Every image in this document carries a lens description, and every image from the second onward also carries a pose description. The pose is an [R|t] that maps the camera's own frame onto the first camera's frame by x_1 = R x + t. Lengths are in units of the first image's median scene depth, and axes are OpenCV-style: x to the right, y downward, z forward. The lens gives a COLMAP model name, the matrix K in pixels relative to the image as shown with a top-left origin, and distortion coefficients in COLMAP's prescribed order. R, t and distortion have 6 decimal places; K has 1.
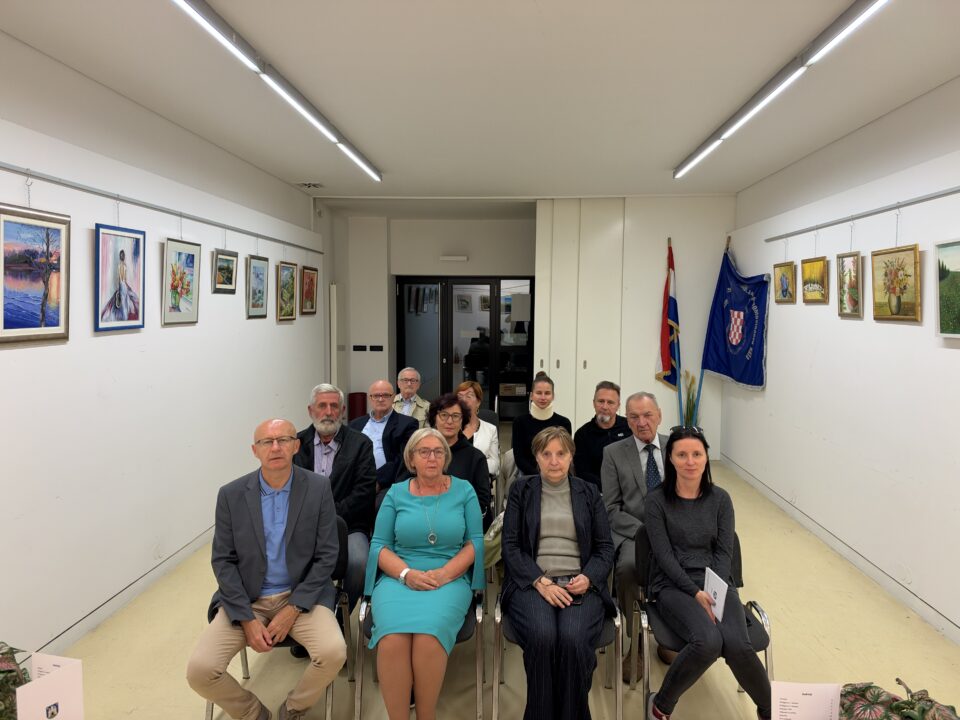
lens RADIAL K [[687.7, 0, 480.0], [0, 687.7, 360.0], [0, 0, 1]] dist [0.175098, -0.250775]
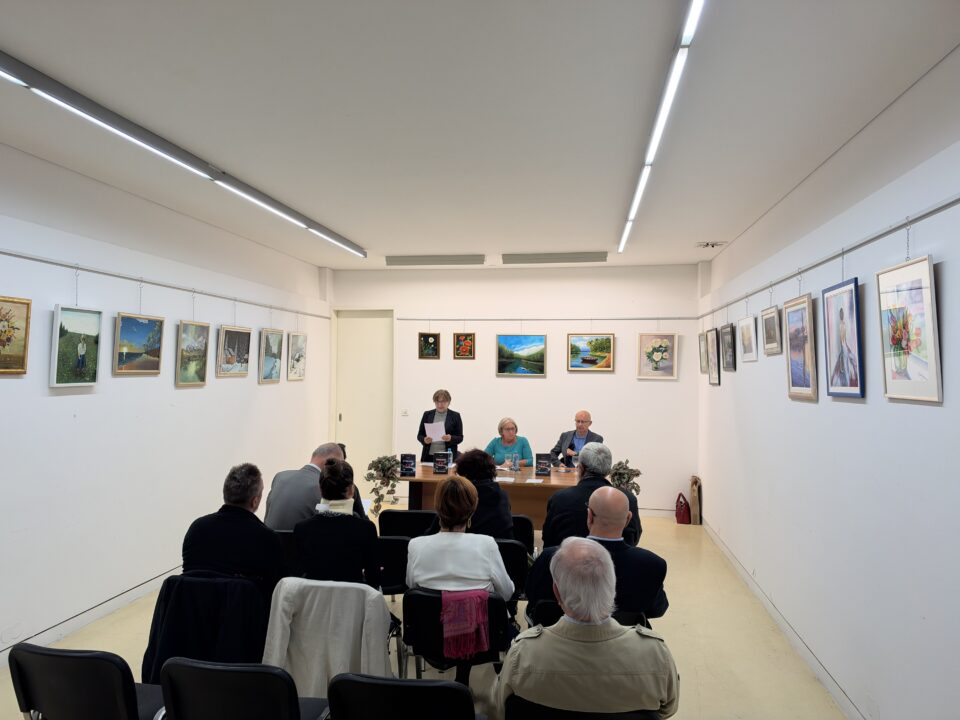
lens RADIAL K [[687.7, 0, 480.0], [0, 687.7, 360.0], [0, 0, 1]] dist [0.175098, -0.250775]
pose [[-0.996173, -0.012838, 0.086458, -0.131683], [-0.007579, 0.998116, 0.060891, -0.148140], [-0.087077, 0.060002, -0.994393, 2.033800]]
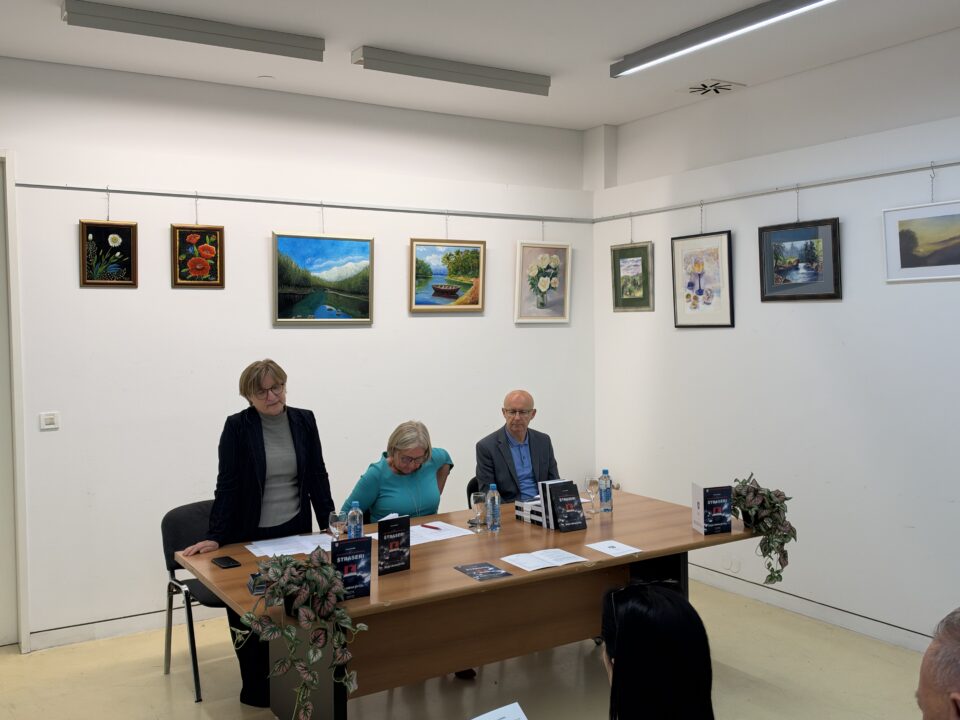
lens RADIAL K [[883.4, 0, 480.0], [0, 883.4, 360.0], [0, 0, 1]] dist [0.226751, -0.541211]
pose [[-0.810379, 0.032230, -0.585019, 0.543332], [-0.033746, 0.994261, 0.101522, -0.054626], [0.584933, 0.102014, -0.804640, 1.080645]]
